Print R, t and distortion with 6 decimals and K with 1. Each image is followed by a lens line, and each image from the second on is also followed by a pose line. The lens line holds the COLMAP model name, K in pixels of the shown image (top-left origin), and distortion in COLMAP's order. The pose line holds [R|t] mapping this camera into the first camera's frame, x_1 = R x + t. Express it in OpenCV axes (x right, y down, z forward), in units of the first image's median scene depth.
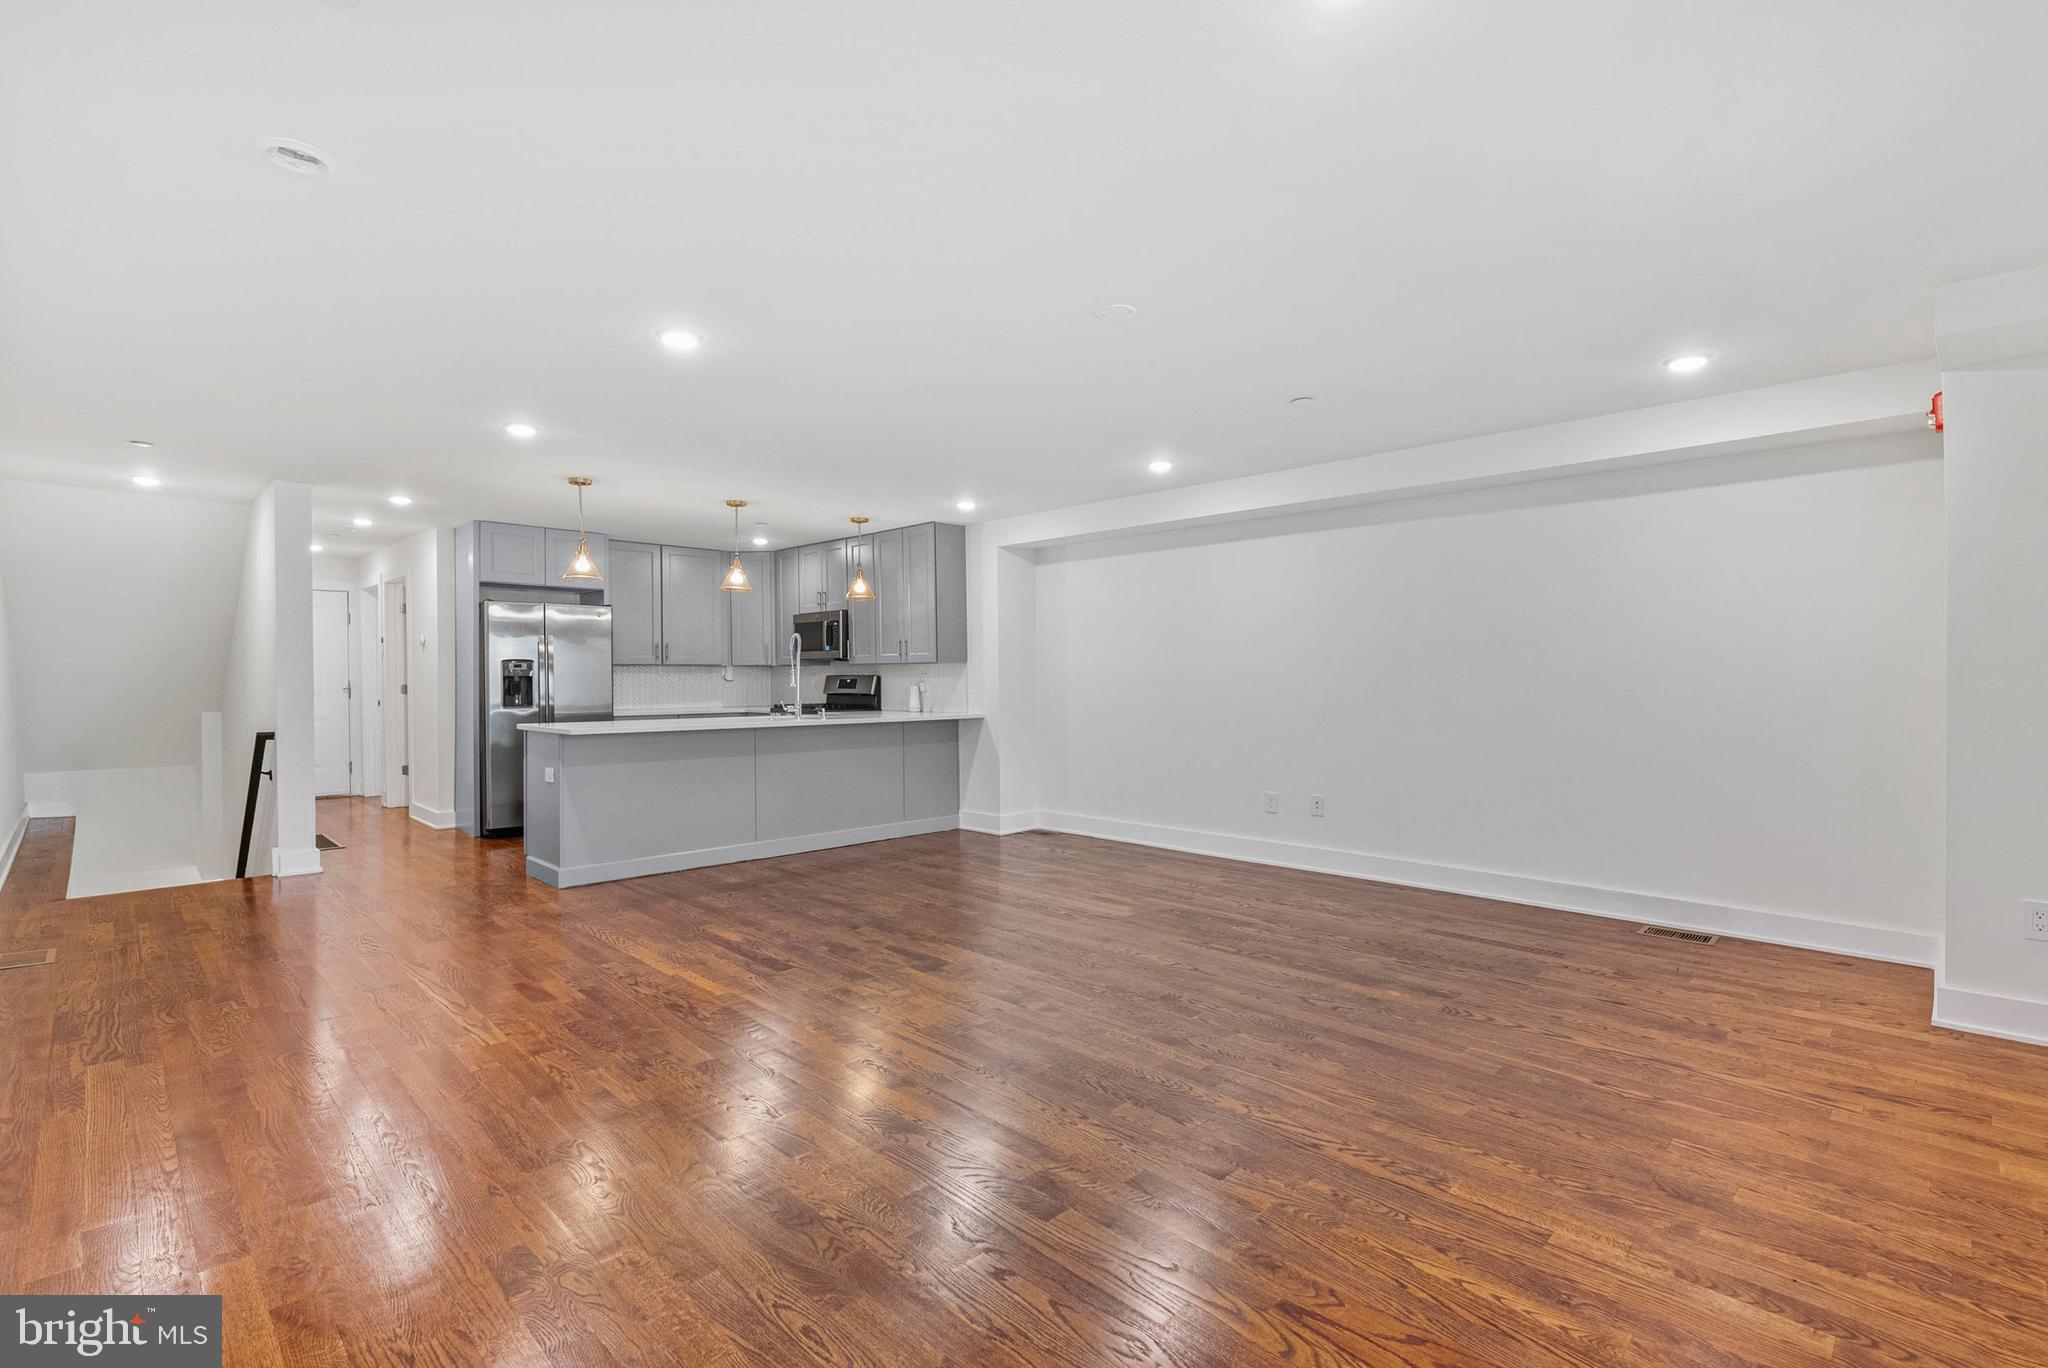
lens RADIAL K [[940.4, 0, 1012.7], [0, 940.4, 679.9], [0, 0, 1]] dist [-0.004094, -0.000114]
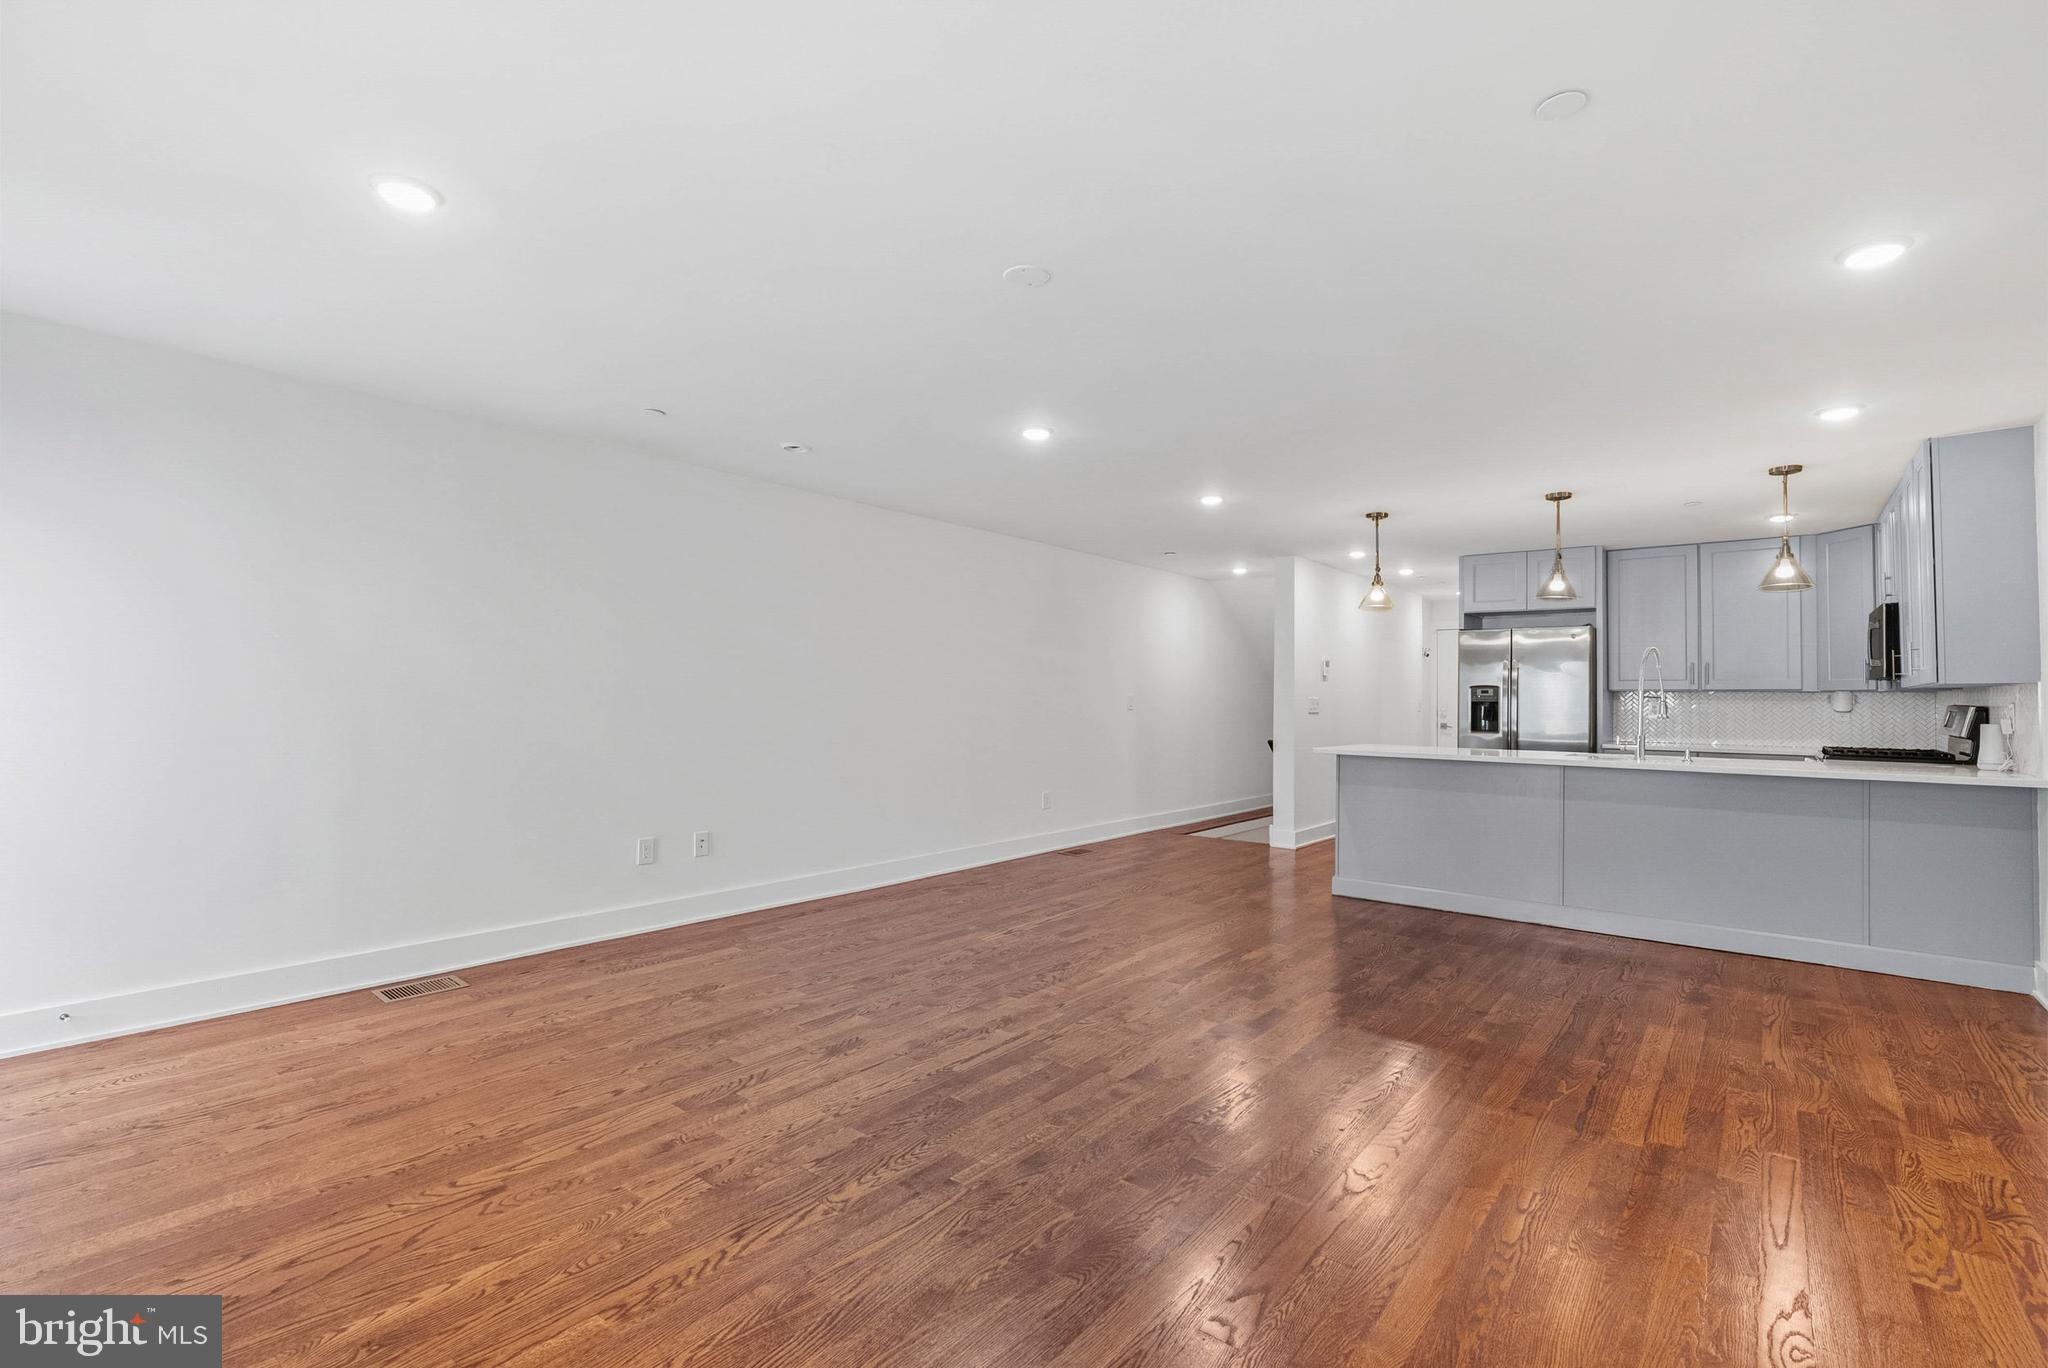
lens RADIAL K [[940.4, 0, 1056.7], [0, 940.4, 681.7], [0, 0, 1]] dist [-0.004094, -0.000114]
pose [[0.111748, -0.017010, -0.993591, 0.438332], [-0.014477, 0.999720, -0.018744, -0.000090], [0.993631, 0.016479, 0.111471, 0.426127]]
